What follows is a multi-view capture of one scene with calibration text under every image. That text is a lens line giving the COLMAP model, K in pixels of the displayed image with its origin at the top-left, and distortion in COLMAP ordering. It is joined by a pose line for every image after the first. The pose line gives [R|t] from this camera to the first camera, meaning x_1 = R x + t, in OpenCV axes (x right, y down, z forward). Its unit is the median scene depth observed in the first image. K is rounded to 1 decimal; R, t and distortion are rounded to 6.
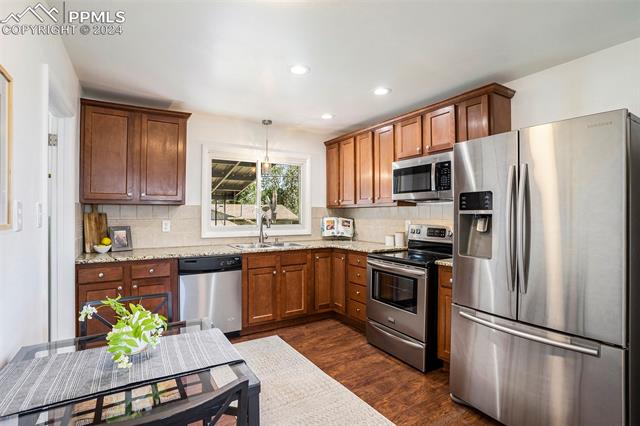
lens RADIAL K [[372.8, 0, 320.5], [0, 372.8, 210.5], [0, 0, 1]] dist [-0.001287, 0.045172]
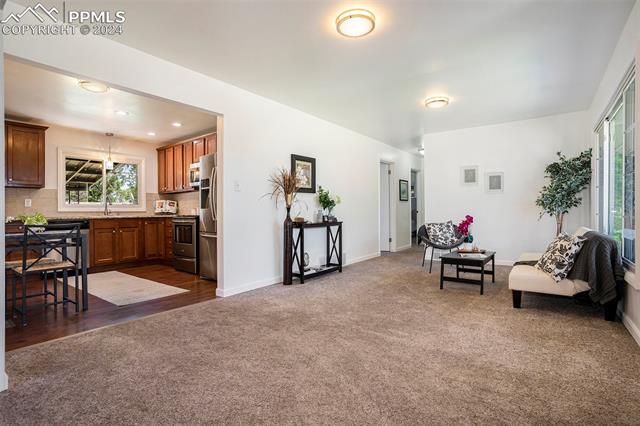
lens RADIAL K [[372.8, 0, 320.5], [0, 372.8, 210.5], [0, 0, 1]] dist [-0.001287, 0.045172]
pose [[0.950888, -0.007011, 0.309454, 0.206000], [0.007794, 0.999969, -0.001293, 0.080413], [-0.309436, 0.003641, 0.950913, -0.731004]]
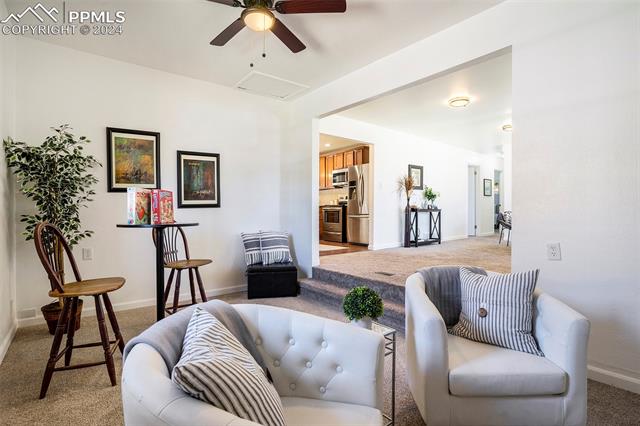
lens RADIAL K [[372.8, 0, 320.5], [0, 372.8, 210.5], [0, 0, 1]] dist [-0.001287, 0.045172]
pose [[0.994168, -0.000621, 0.107844, -0.146427], [0.000112, 0.999989, 0.004723, 0.116904], [-0.107845, -0.004684, 0.994157, -1.359686]]
